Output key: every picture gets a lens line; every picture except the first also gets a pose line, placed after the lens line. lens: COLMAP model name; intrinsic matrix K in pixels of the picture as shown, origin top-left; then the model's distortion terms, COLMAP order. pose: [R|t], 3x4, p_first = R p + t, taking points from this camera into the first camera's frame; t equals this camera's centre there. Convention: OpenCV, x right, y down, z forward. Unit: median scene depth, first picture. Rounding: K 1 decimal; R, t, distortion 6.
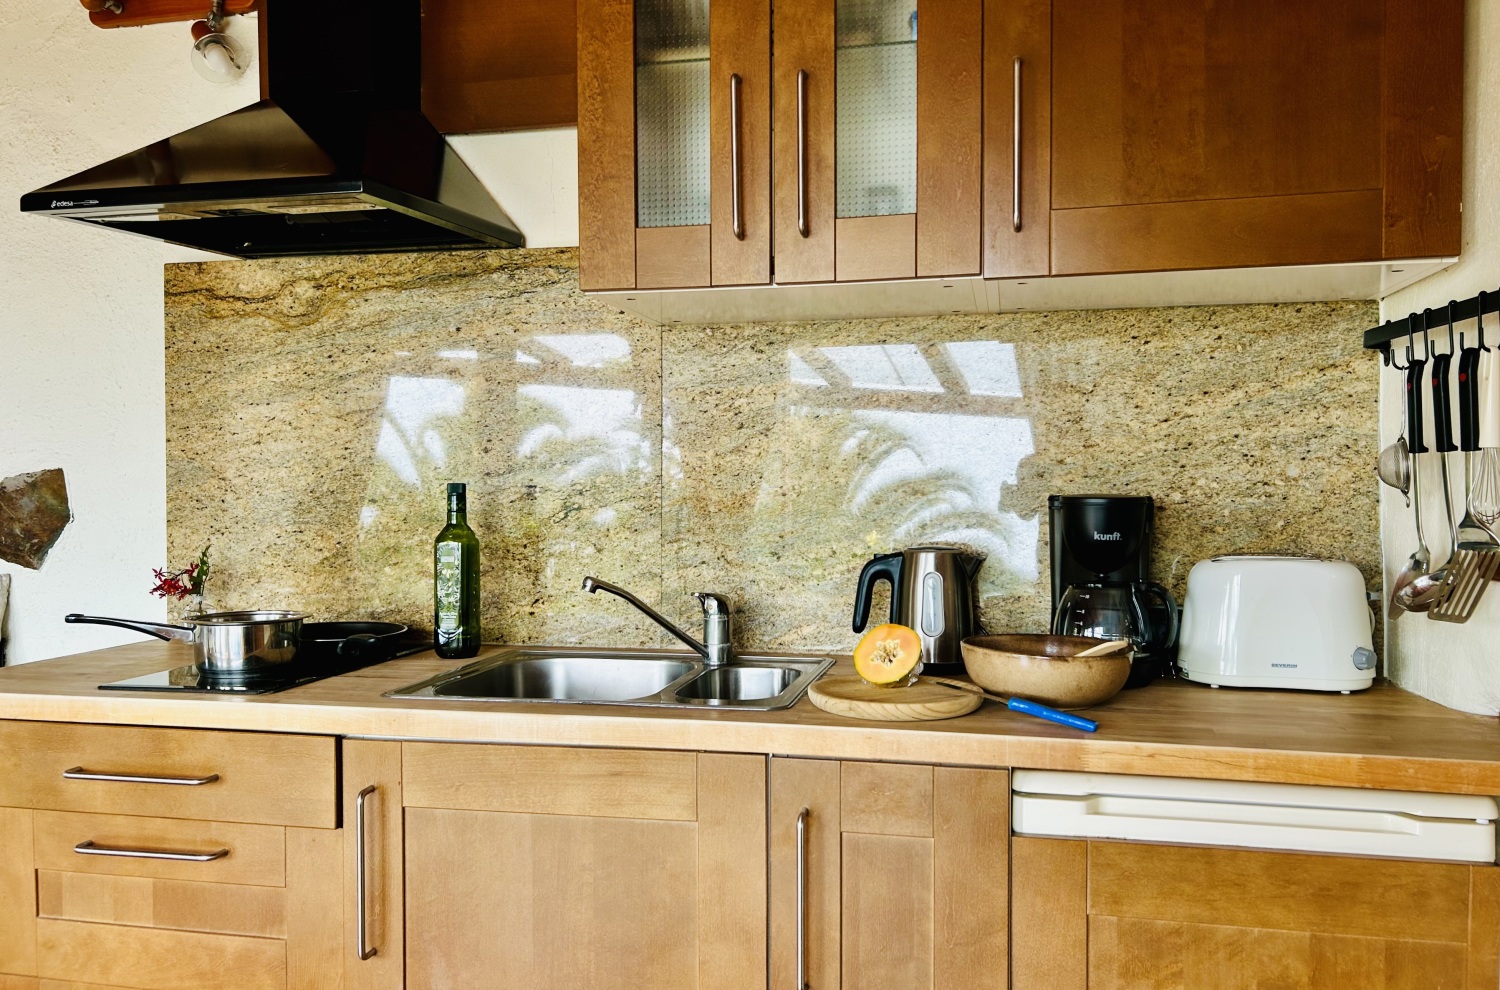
lens RADIAL K [[1140.4, 0, 750.0], [0, 1140.4, 495.0], [0, 0, 1]] dist [0.045624, -0.068665]
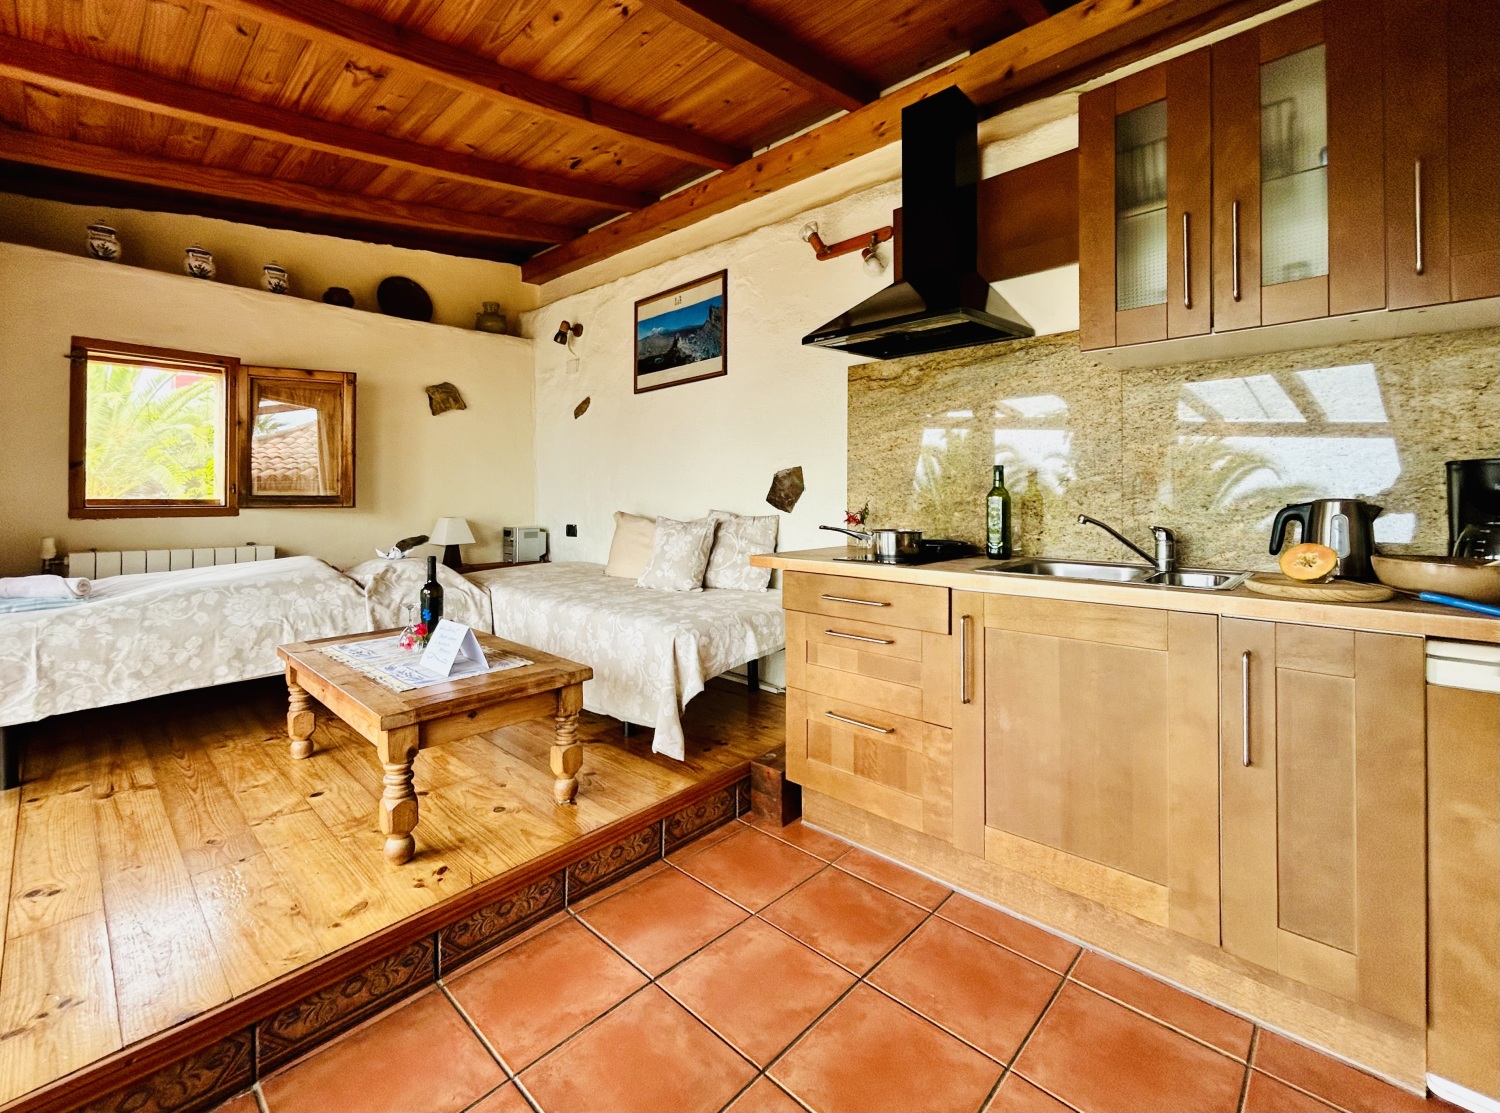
lens RADIAL K [[647.9, 0, 750.7], [0, 647.9, 484.6], [0, 0, 1]] dist [-0.001125, -0.000246]
pose [[0.861487, -0.010100, -0.507678, -0.069251], [-0.004553, 0.999608, -0.027611, 0.052686], [0.507759, 0.026098, 0.861104, -0.114578]]
